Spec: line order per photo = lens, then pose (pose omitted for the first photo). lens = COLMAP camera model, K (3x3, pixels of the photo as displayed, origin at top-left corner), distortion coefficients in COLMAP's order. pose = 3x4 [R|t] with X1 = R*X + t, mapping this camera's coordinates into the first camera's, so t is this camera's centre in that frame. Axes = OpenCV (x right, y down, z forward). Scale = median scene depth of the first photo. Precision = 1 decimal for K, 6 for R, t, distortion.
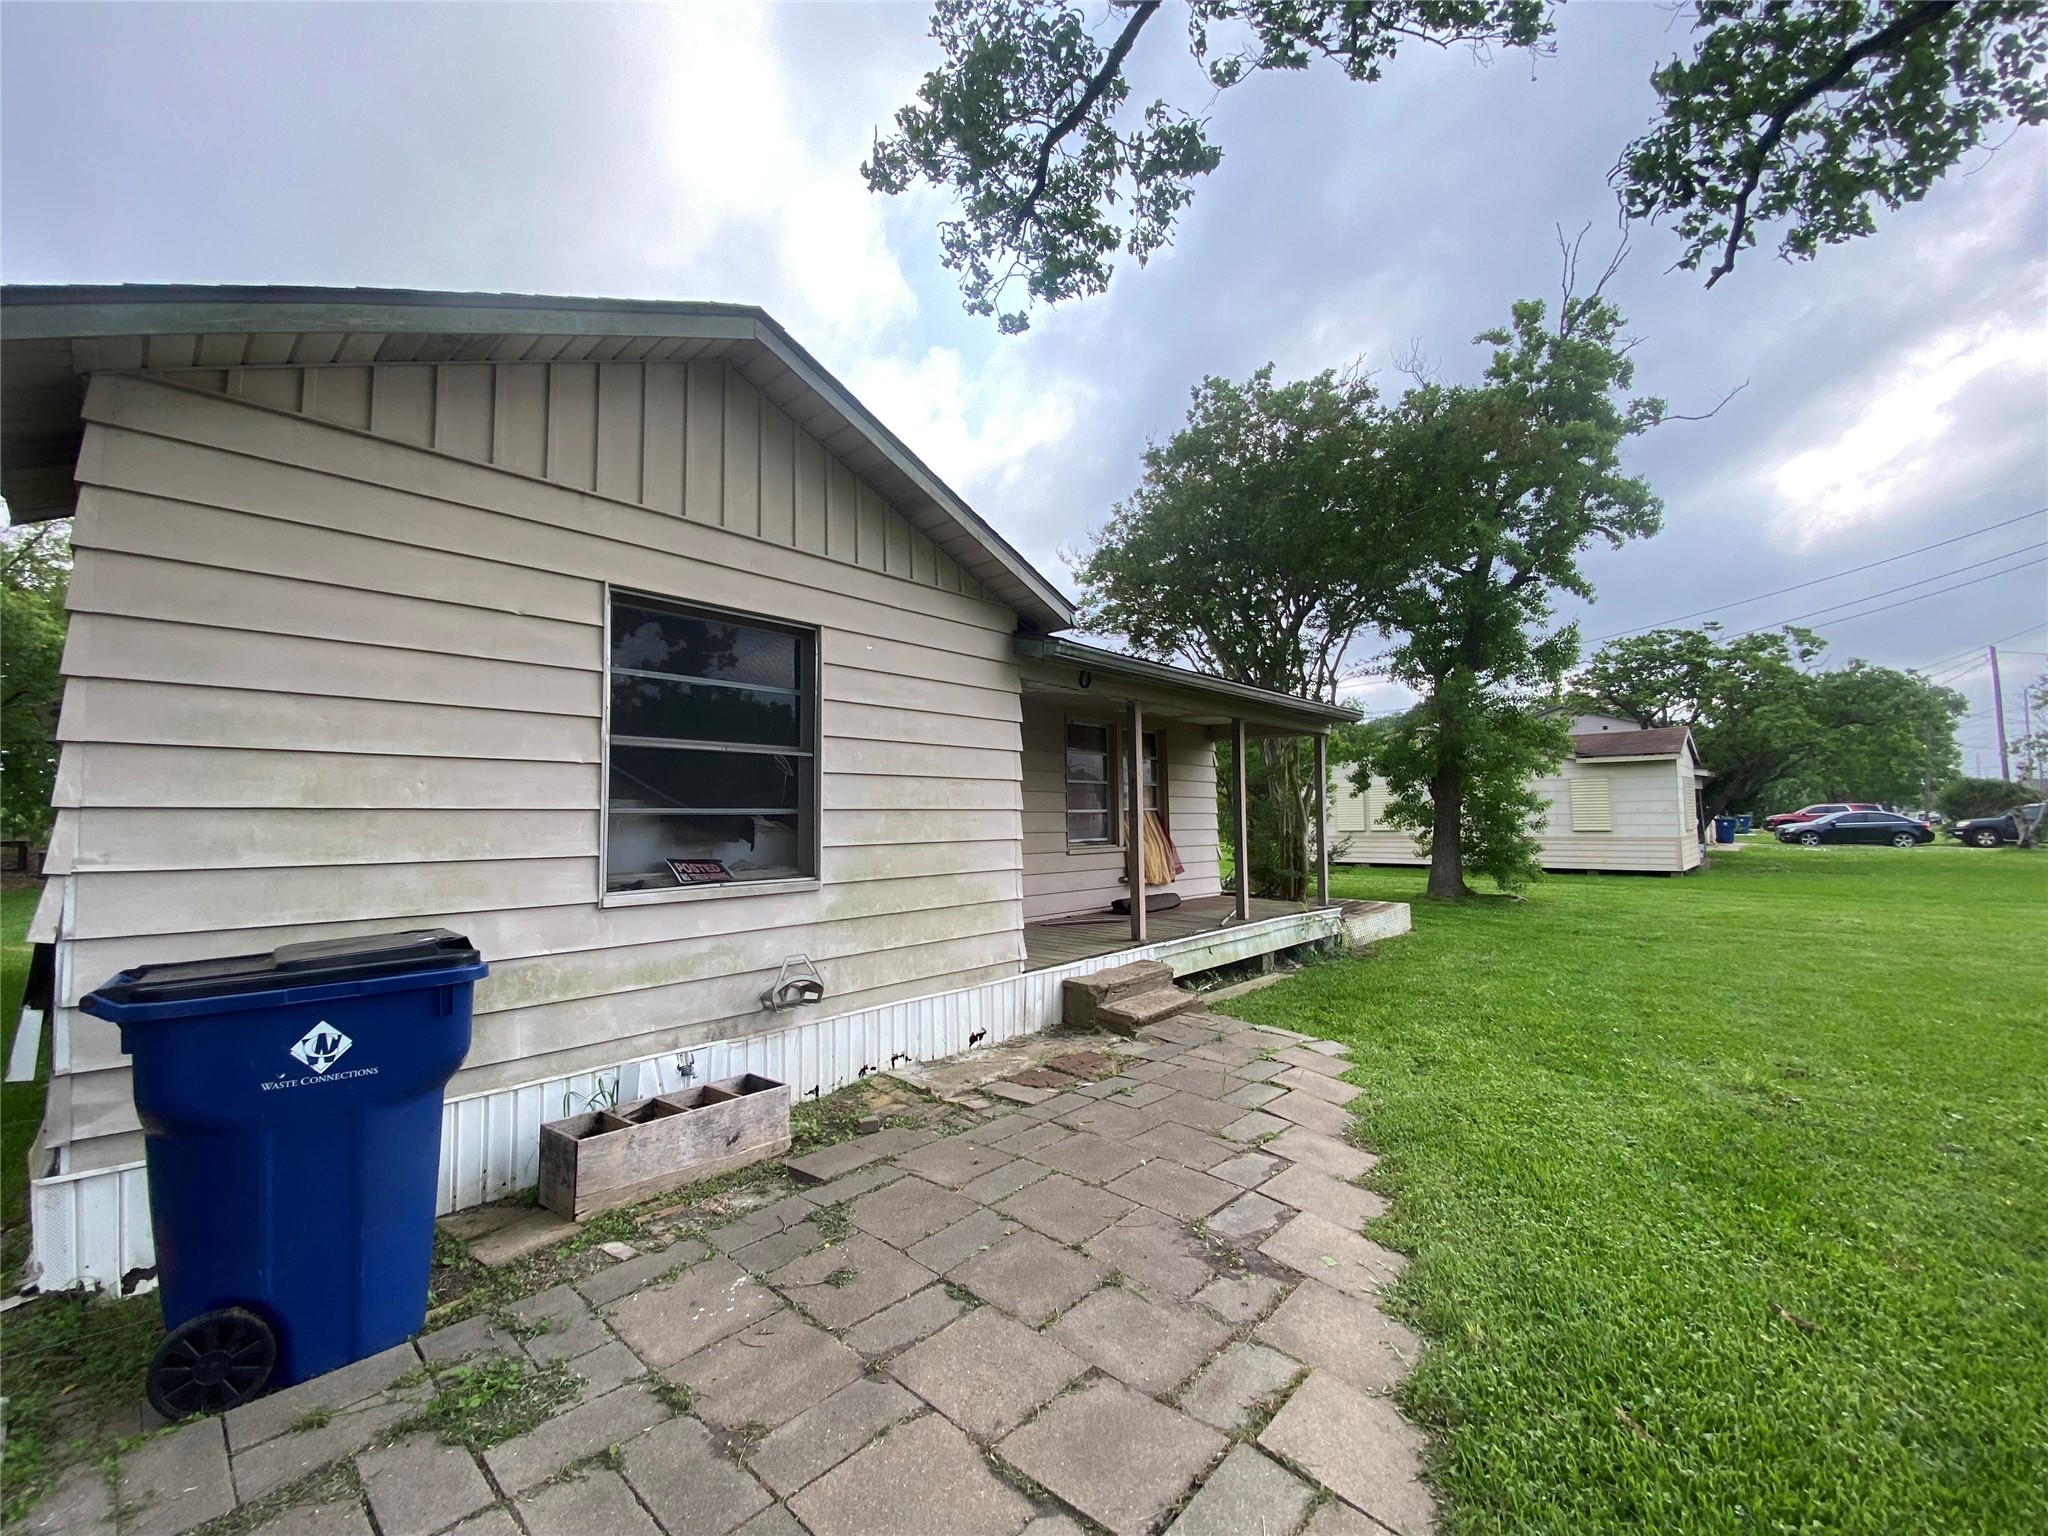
lens RADIAL K [[827.3, 0, 1024.0], [0, 827.3, 768.0], [0, 0, 1]] dist [0.000718, 0.000009]
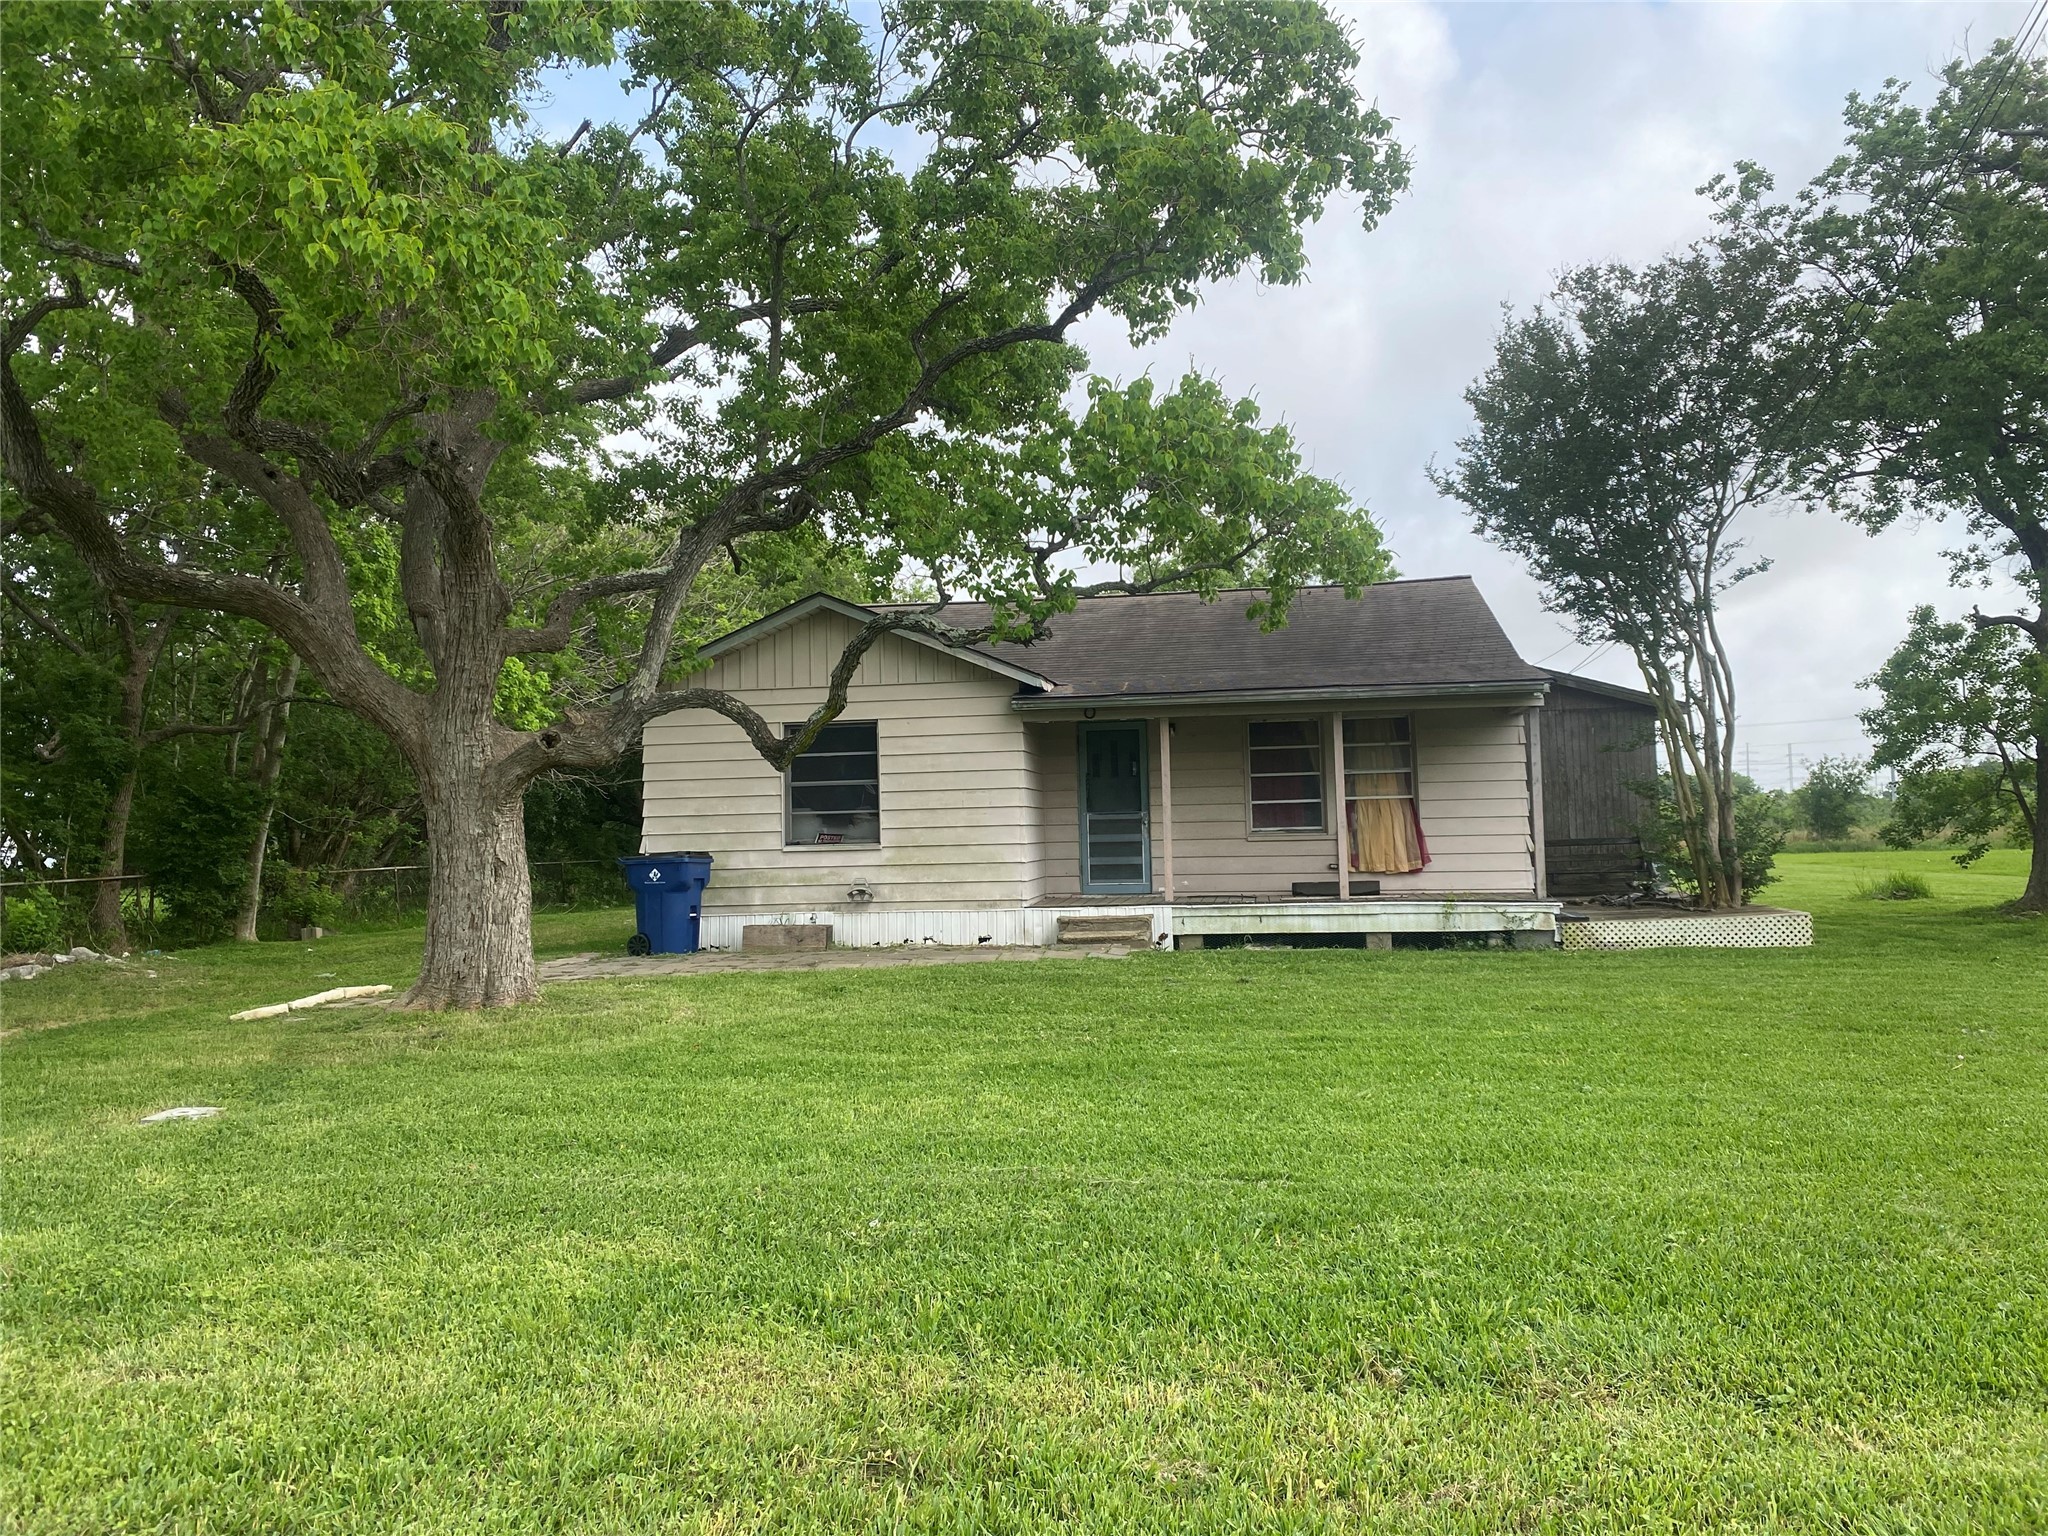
lens RADIAL K [[1549.4, 0, 1024.0], [0, 1549.4, 768.0], [0, 0, 1]] dist [-0.001321, -0.002606]
pose [[0.524086, -0.044524, -0.850501, 3.207507], [0.071551, 0.997404, -0.008124, 0.003250], [0.848654, -0.056597, 0.525911, -0.703994]]
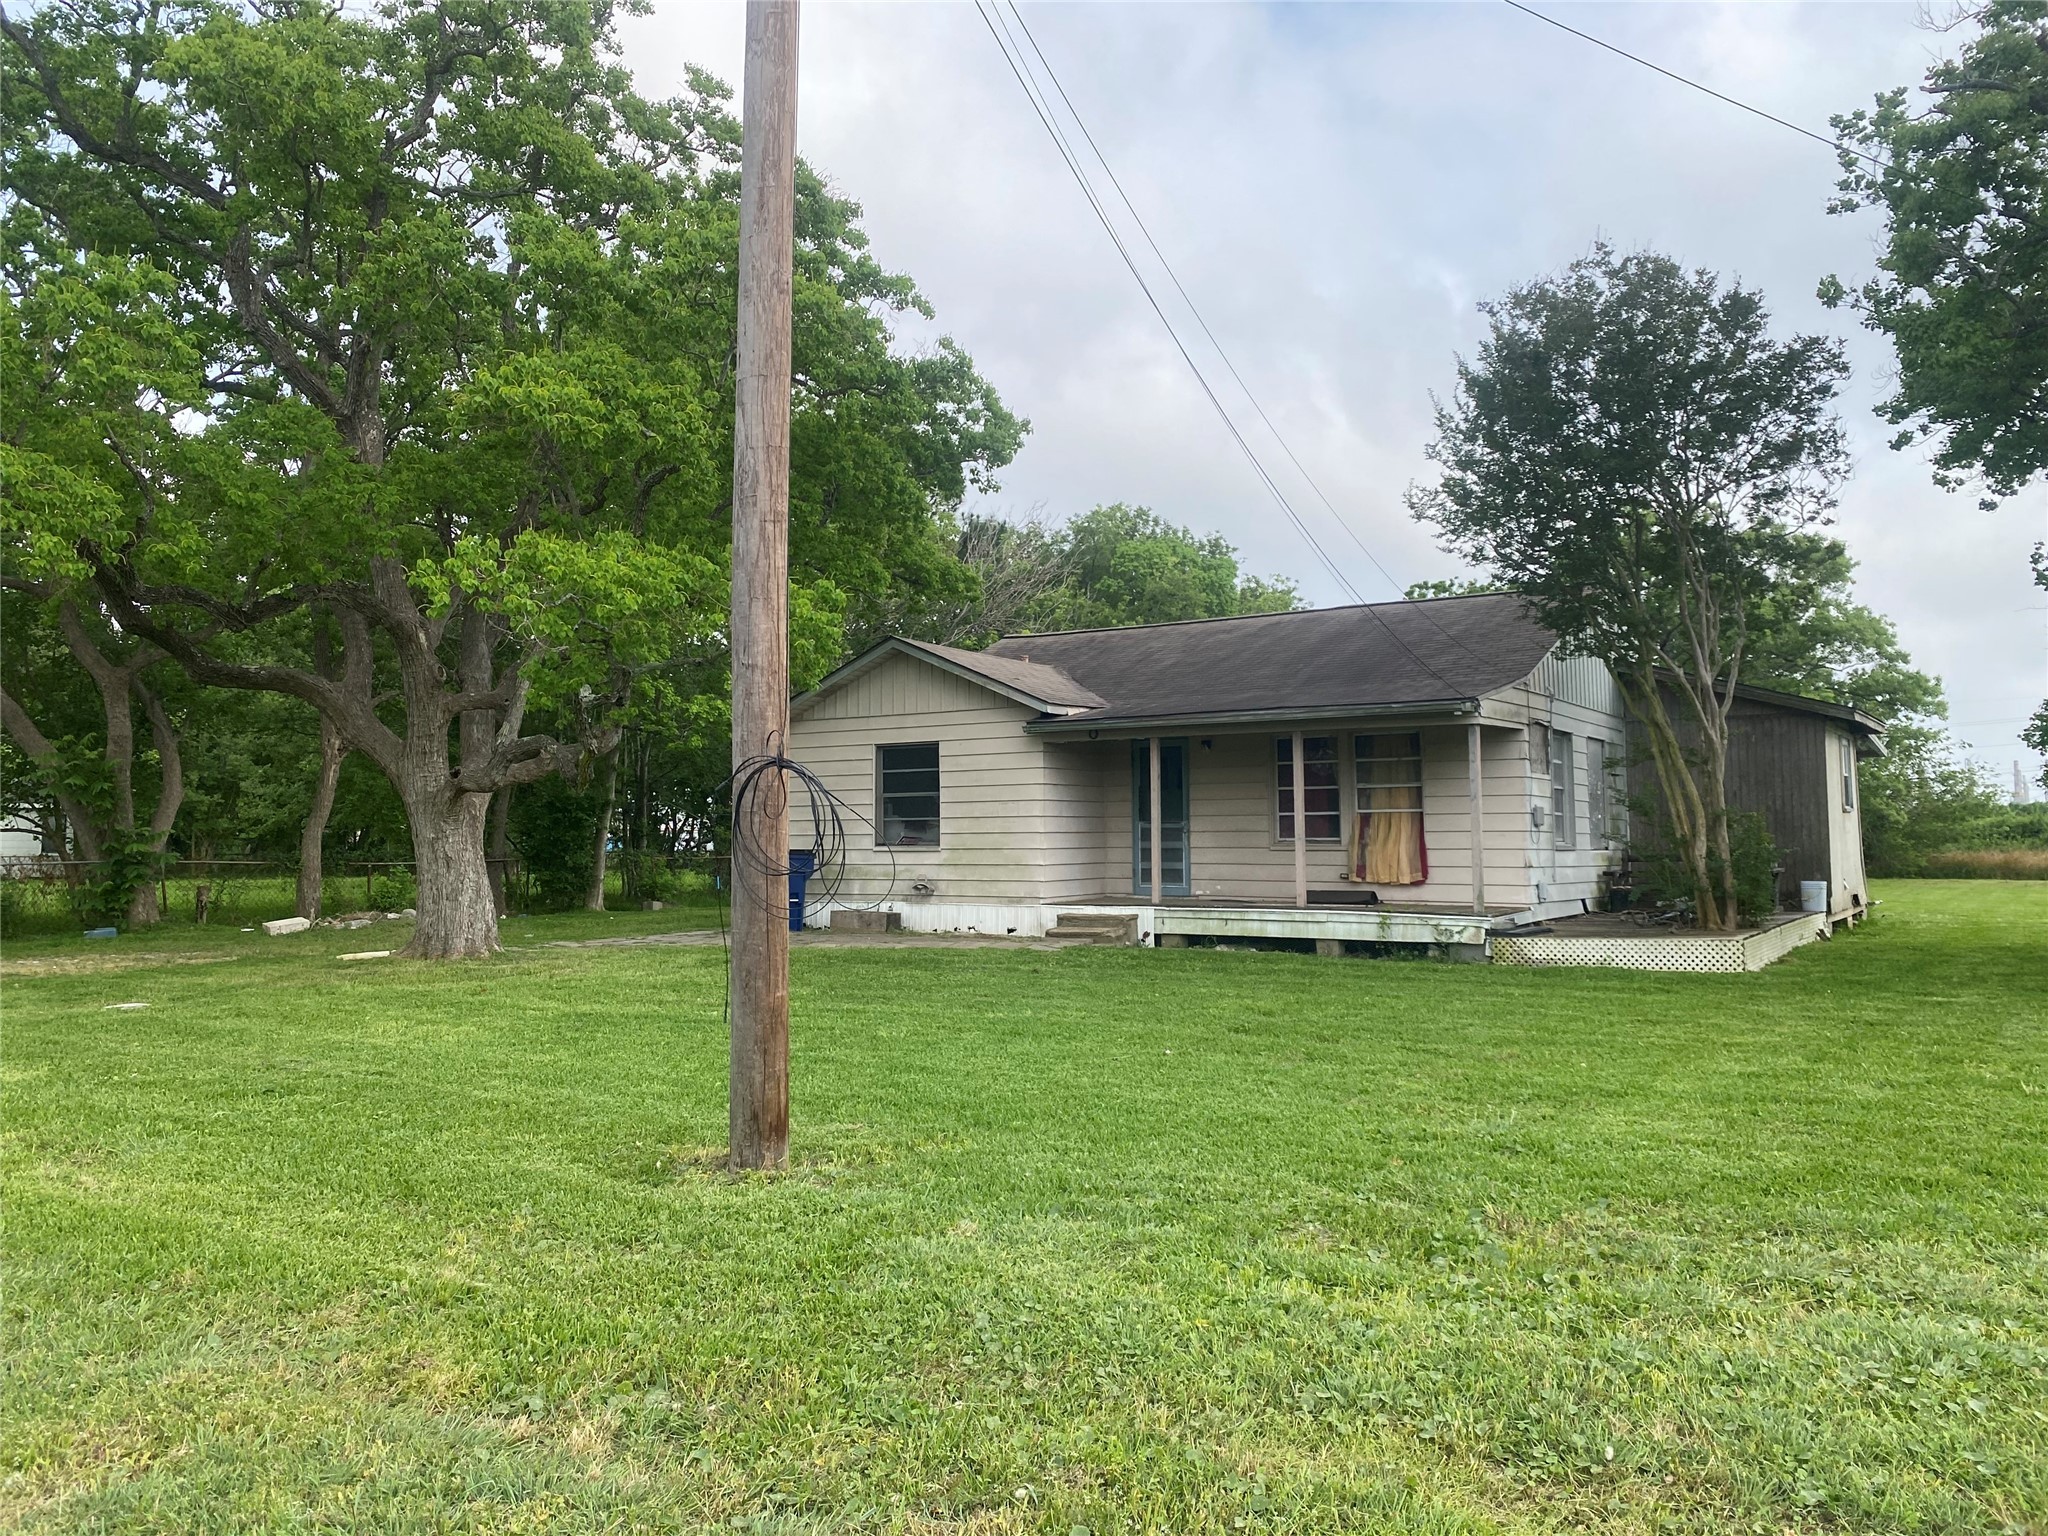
lens RADIAL K [[1549.4, 0, 1024.0], [0, 1549.4, 768.0], [0, 0, 1]] dist [-0.001321, -0.002606]
pose [[0.130286, -0.039153, -0.990703, 4.285916], [0.065341, 0.997387, -0.030824, 0.061584], [0.989321, -0.060718, 0.132504, 0.656458]]
